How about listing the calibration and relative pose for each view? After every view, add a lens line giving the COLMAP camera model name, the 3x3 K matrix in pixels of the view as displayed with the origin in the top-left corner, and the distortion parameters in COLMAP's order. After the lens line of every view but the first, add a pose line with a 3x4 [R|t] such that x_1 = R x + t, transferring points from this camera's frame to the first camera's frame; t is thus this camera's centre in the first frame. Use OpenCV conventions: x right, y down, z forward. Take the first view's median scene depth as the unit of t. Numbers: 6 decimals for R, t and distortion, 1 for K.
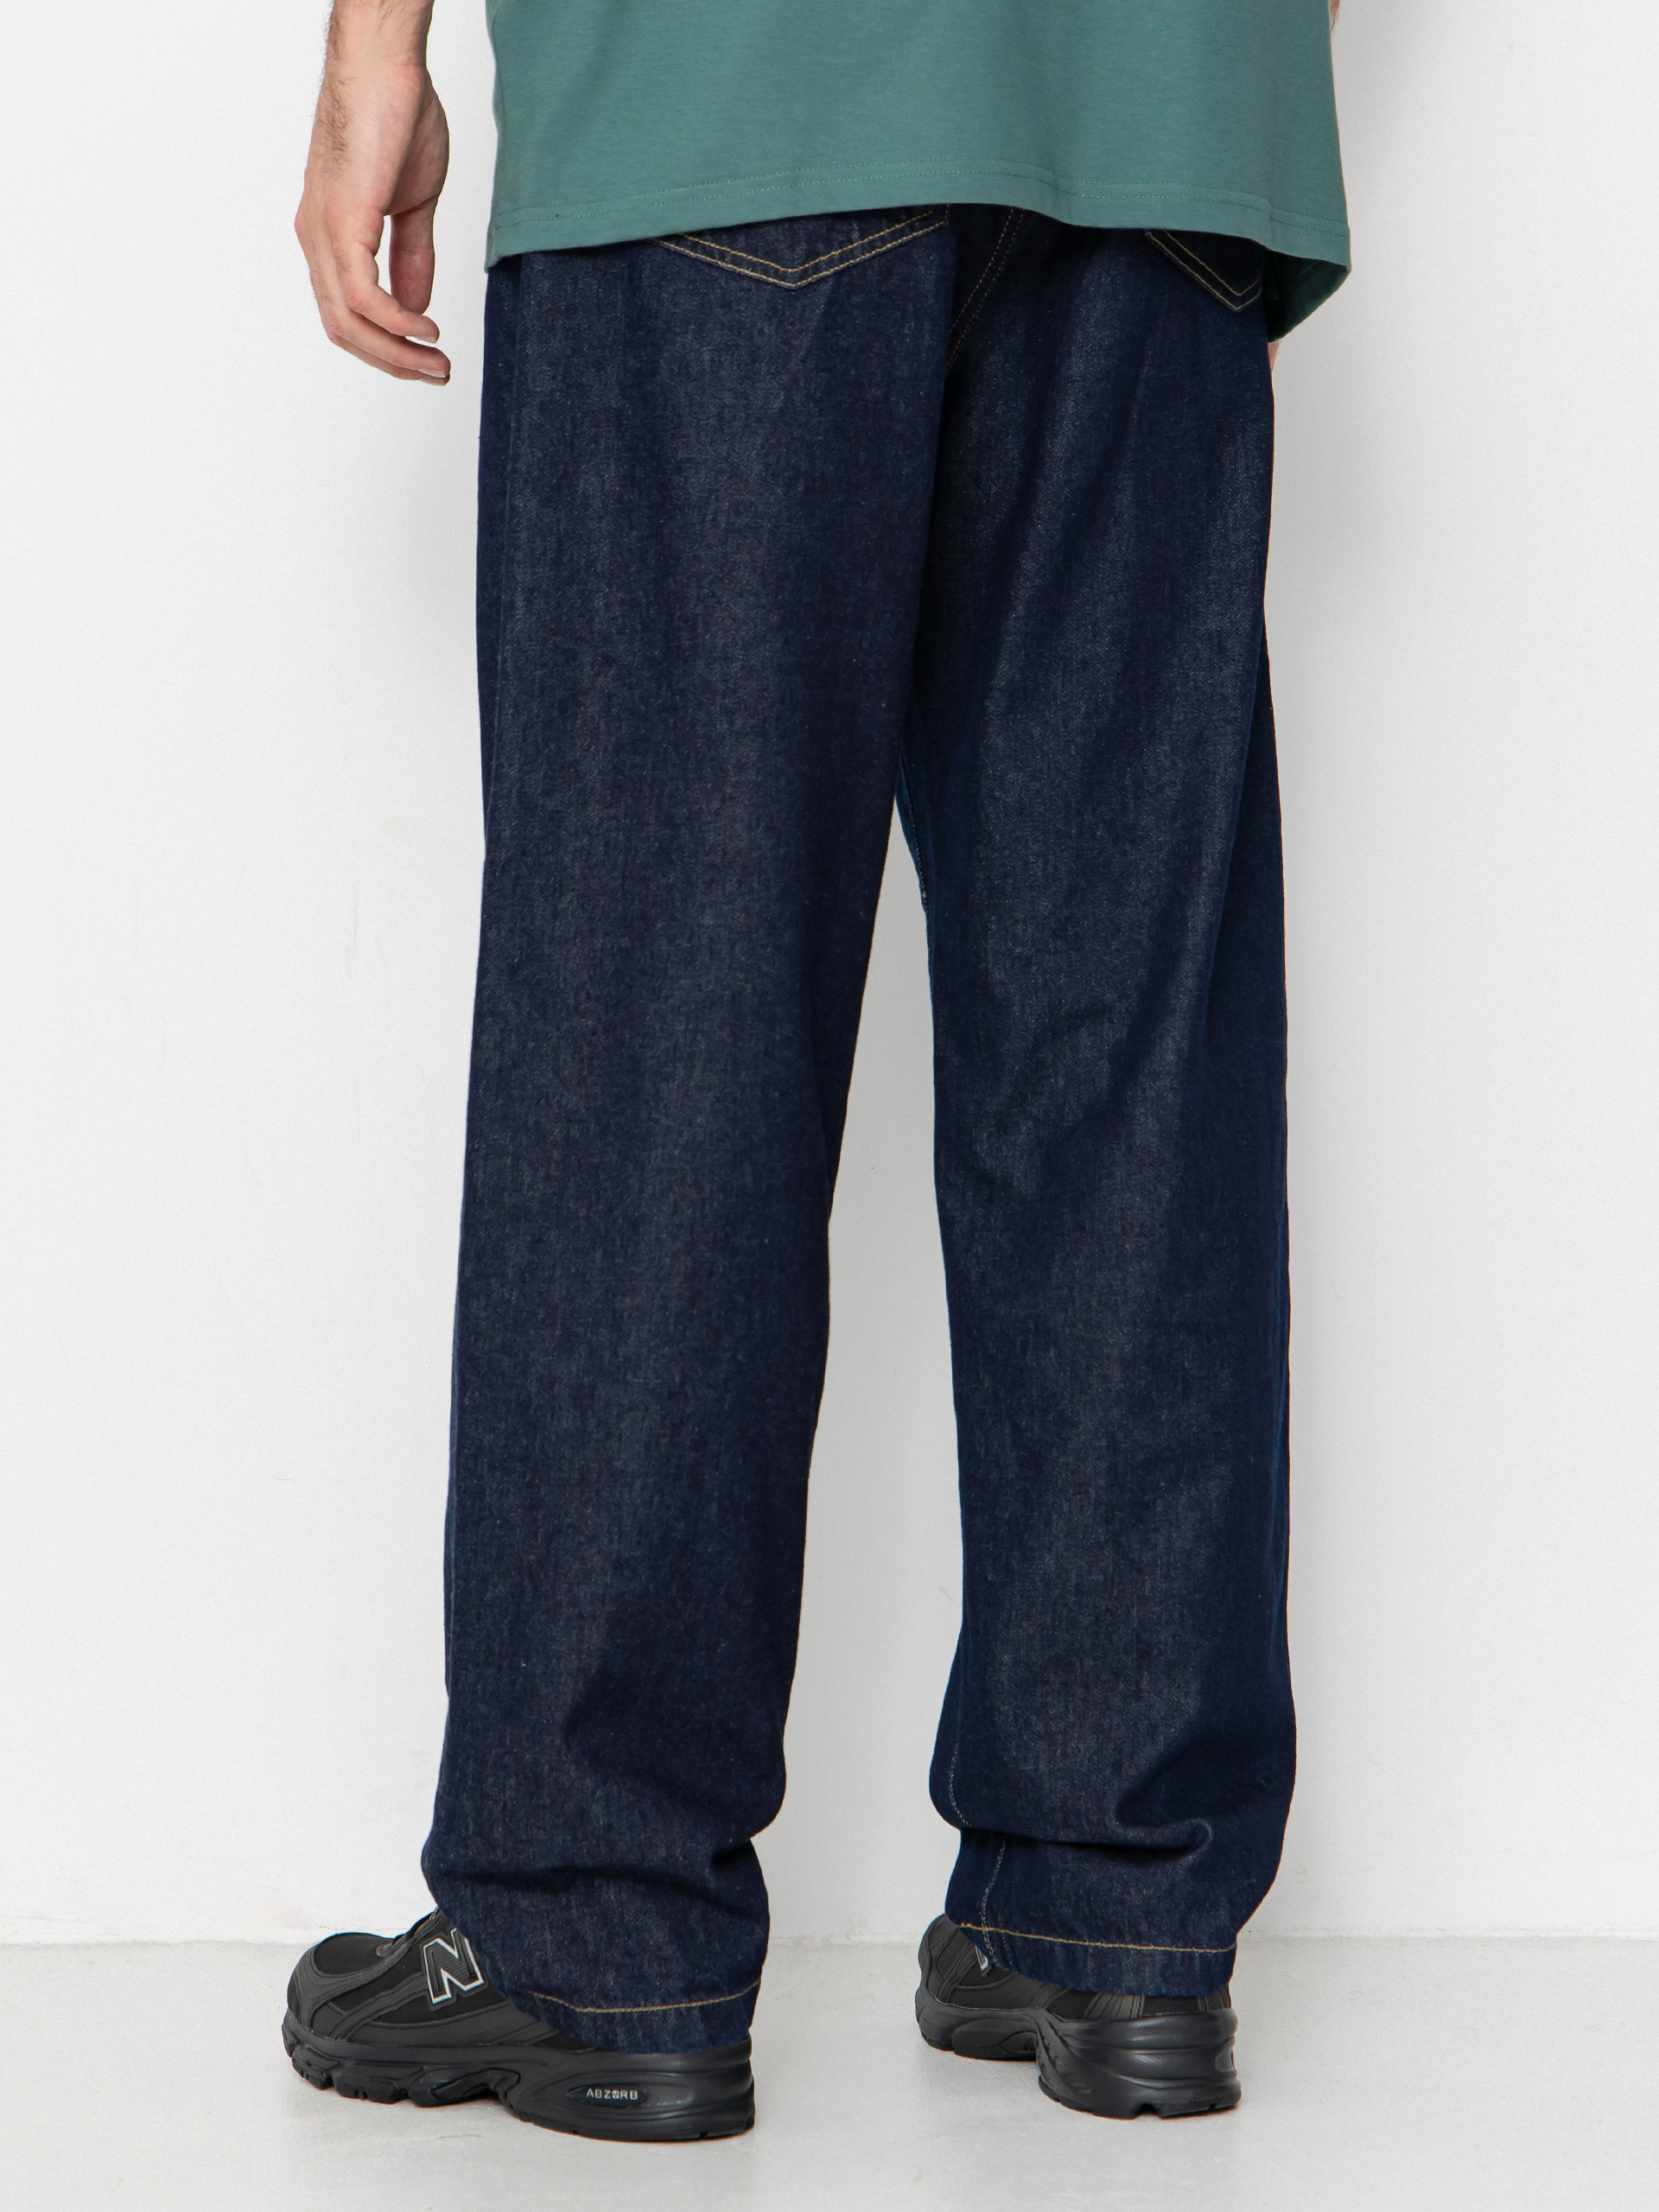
lens RADIAL K [[4863.0, 0, 835.0], [0, 4863.0, 1084.0], [0, 0, 1]] dist [0.032687, 0.000000]
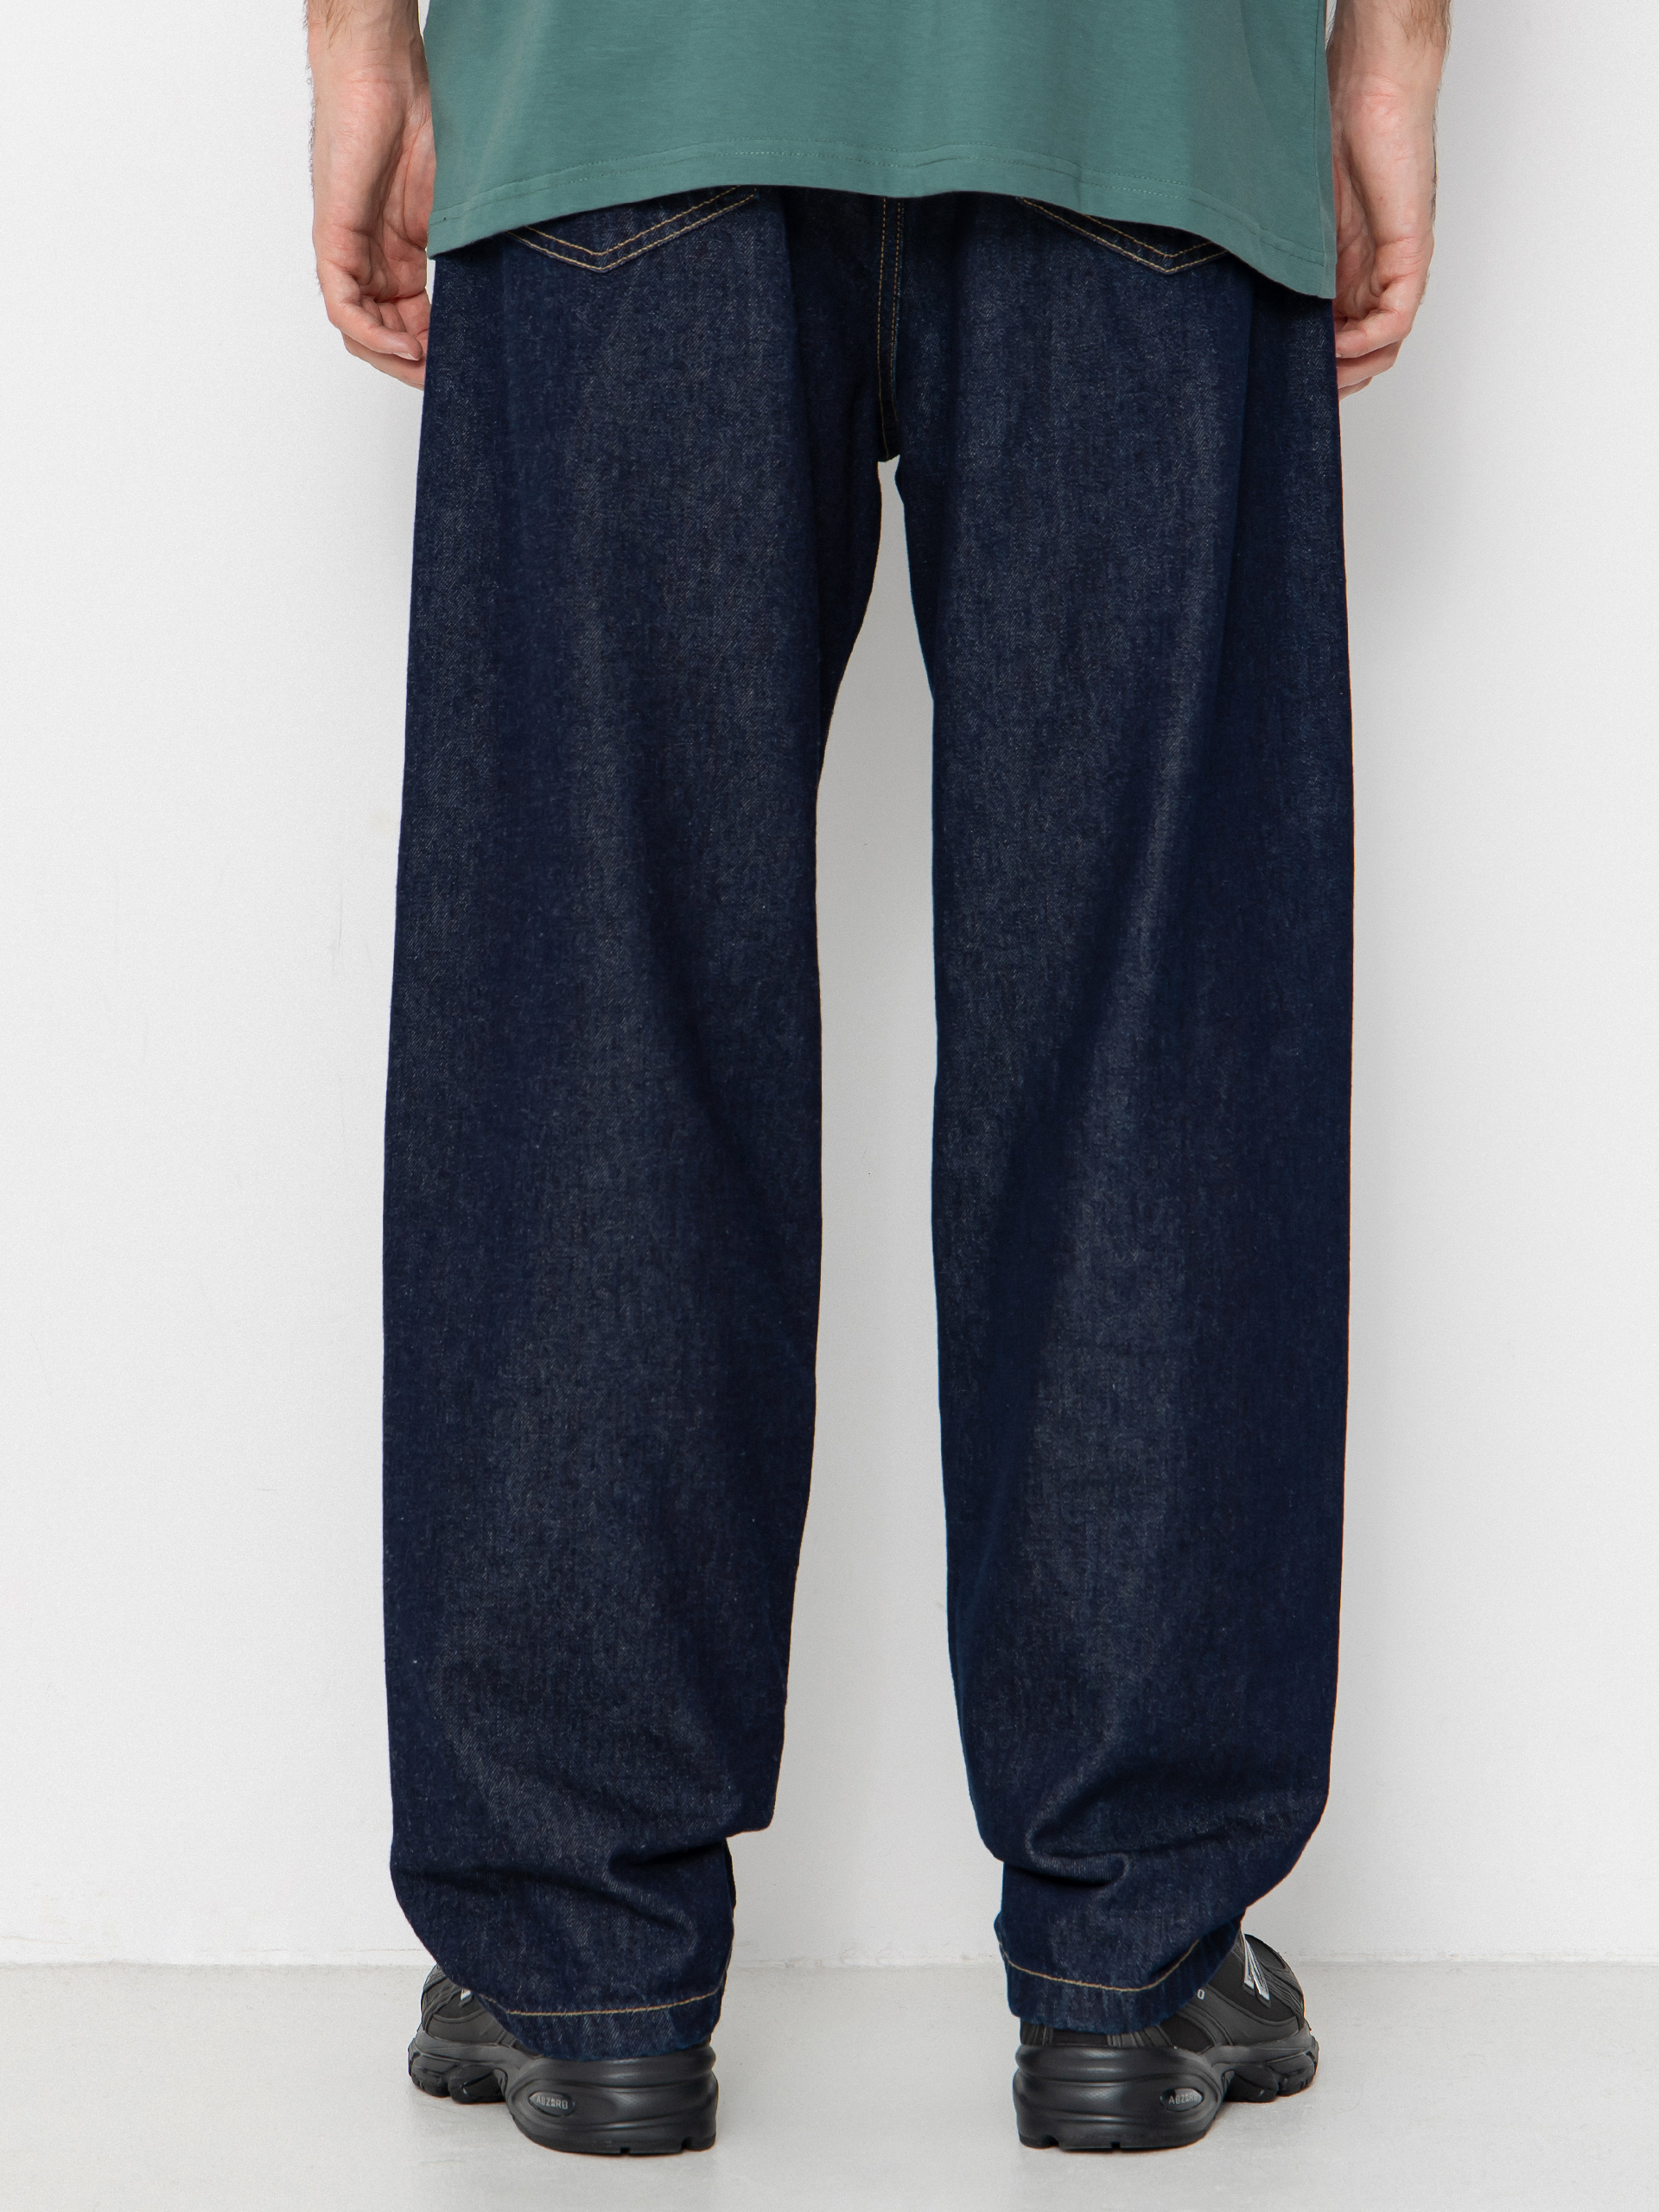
lens RADIAL K [[4863.0, 0, 828.7], [0, 4863.0, 1128.1], [0, 0, 1]] dist [0.032687, 0.000000]
pose [[0.948344, -0.001854, -0.317237, 0.335225], [-0.003678, 0.999851, -0.016838, 0.026413], [0.317221, 0.017135, 0.948197, 0.074194]]
